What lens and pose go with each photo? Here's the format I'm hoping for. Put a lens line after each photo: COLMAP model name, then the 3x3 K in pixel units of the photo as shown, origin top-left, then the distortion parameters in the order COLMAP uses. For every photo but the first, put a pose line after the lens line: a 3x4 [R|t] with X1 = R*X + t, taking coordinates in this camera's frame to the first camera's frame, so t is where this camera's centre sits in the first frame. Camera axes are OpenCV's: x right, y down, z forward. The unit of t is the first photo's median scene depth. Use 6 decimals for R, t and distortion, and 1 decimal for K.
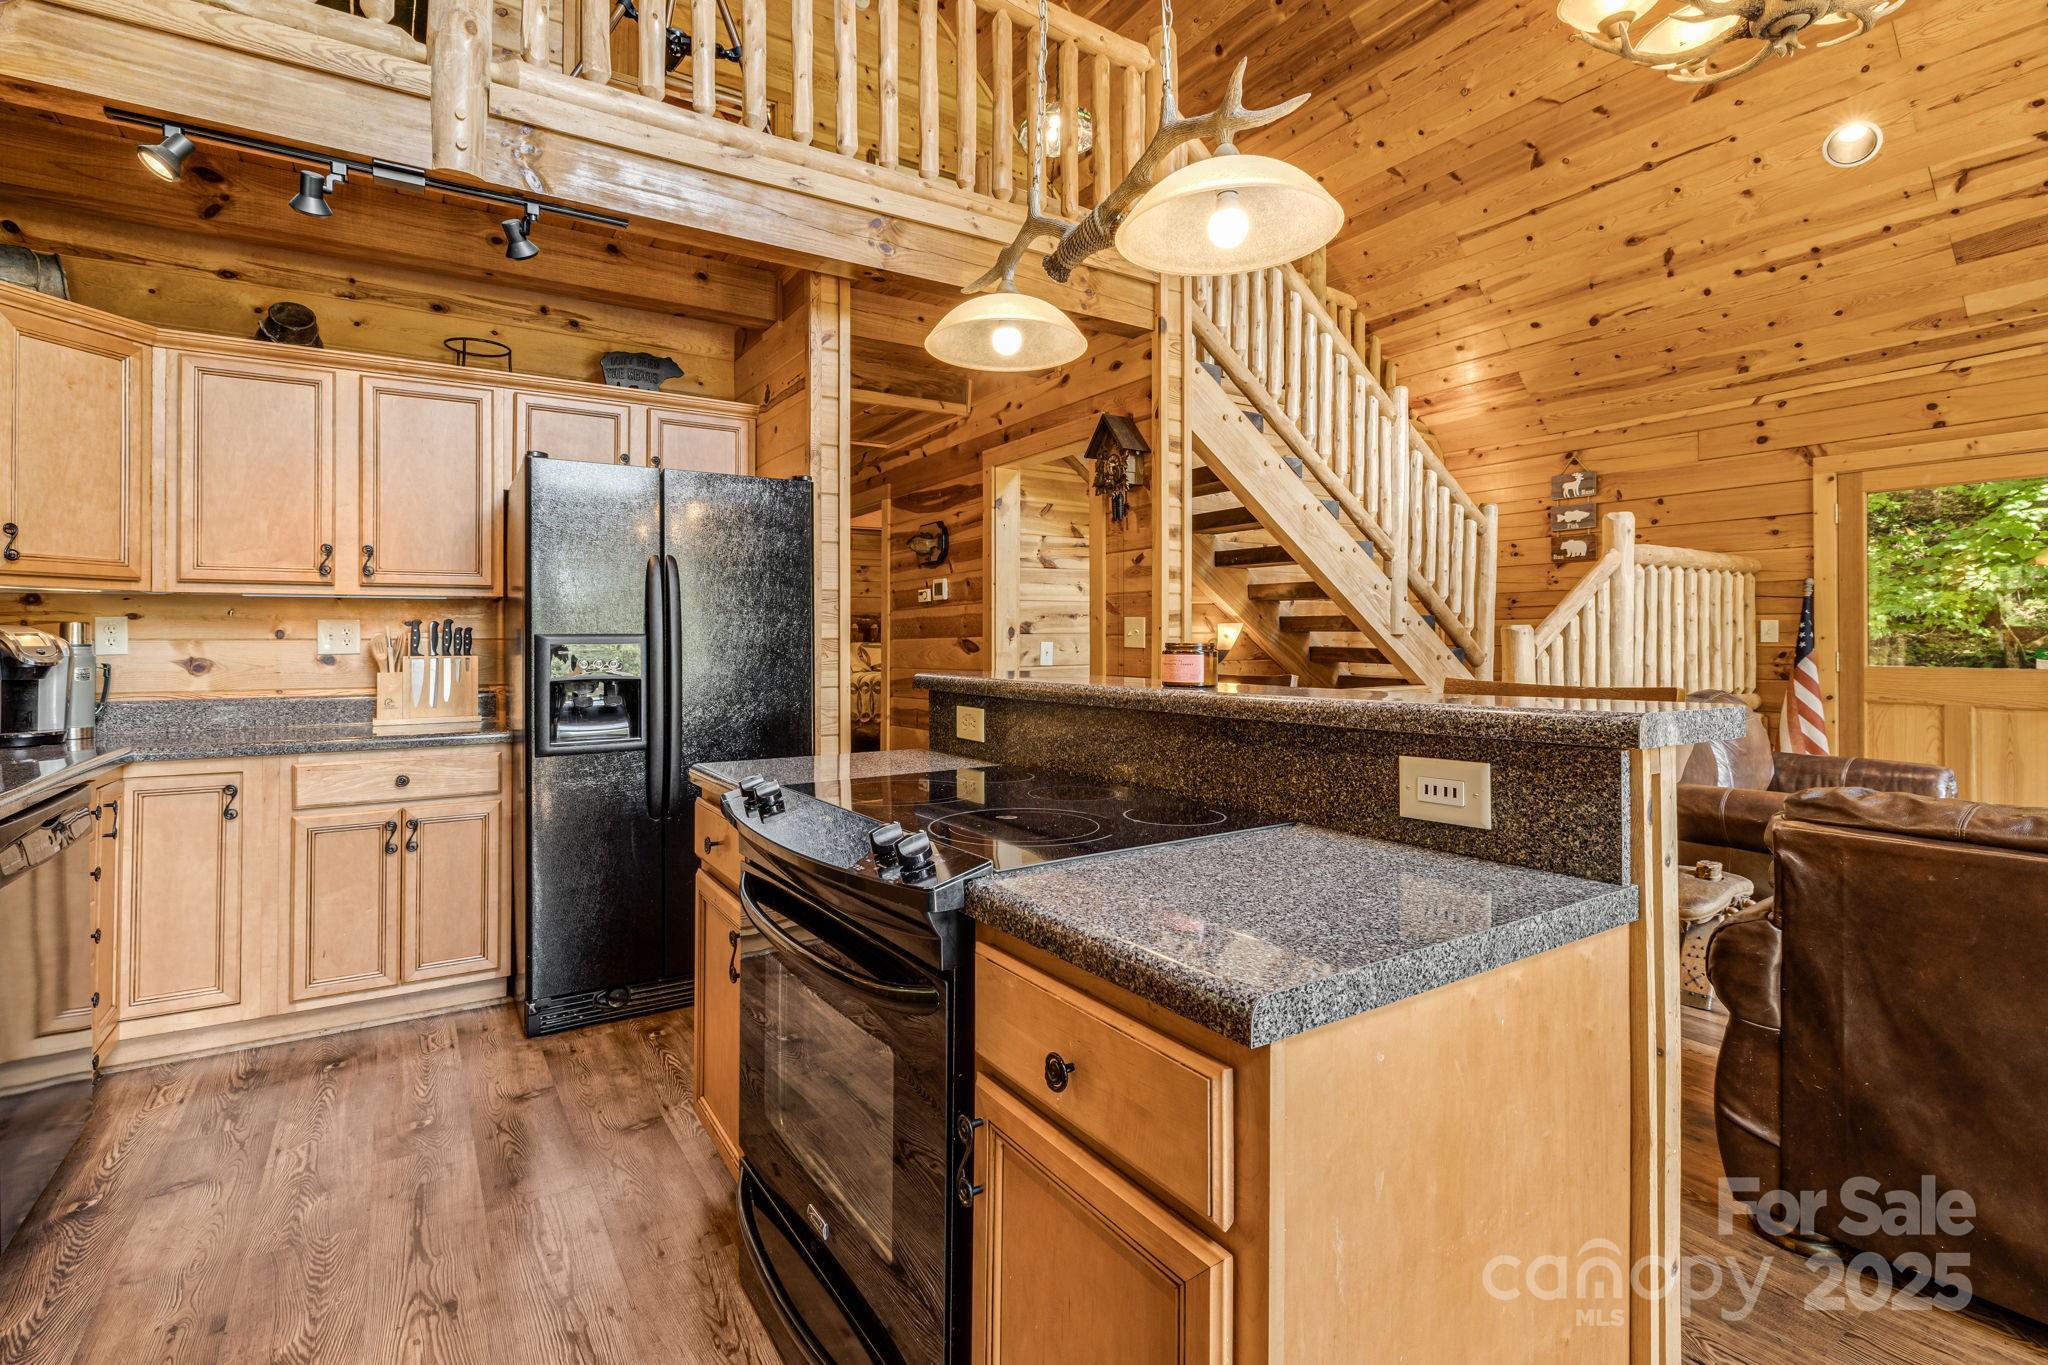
lens RADIAL K [[937.4, 0, 989.9], [0, 937.4, 628.6], [0, 0, 1]] dist [-0.002188, 0.000666]
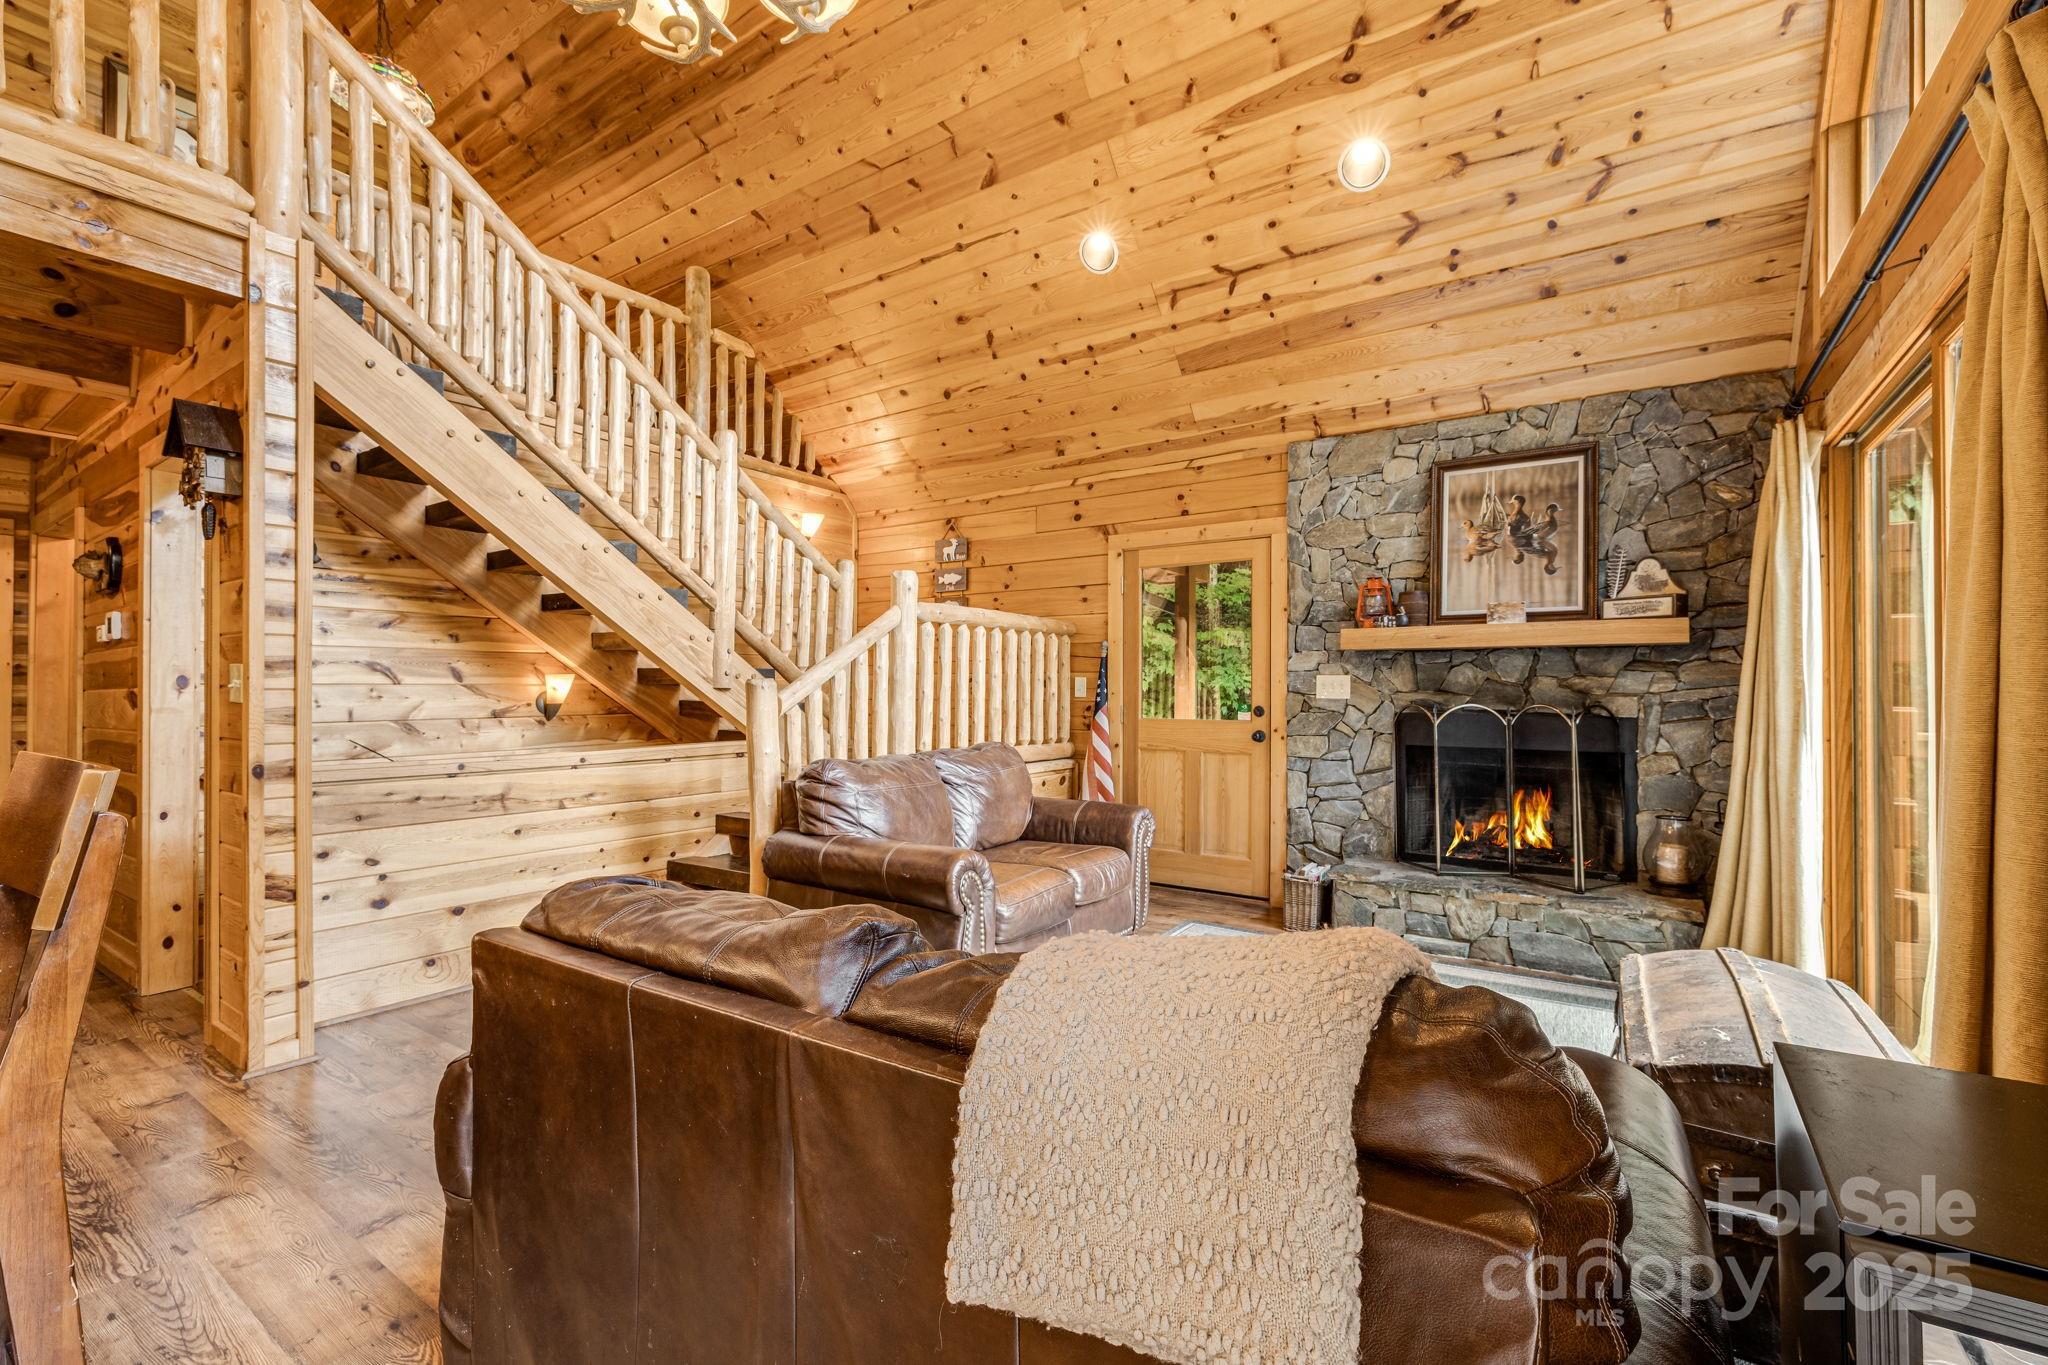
lens RADIAL K [[879.8, 0, 992.3], [0, 879.8, 687.0], [0, 0, 1]] dist [0.000570, 0.000207]
pose [[0.927093, 0.006554, 0.374774, 0.358345], [-0.009014, 0.999948, 0.004811, -0.001844], [-0.374723, -0.007839, 0.927104, 0.058740]]
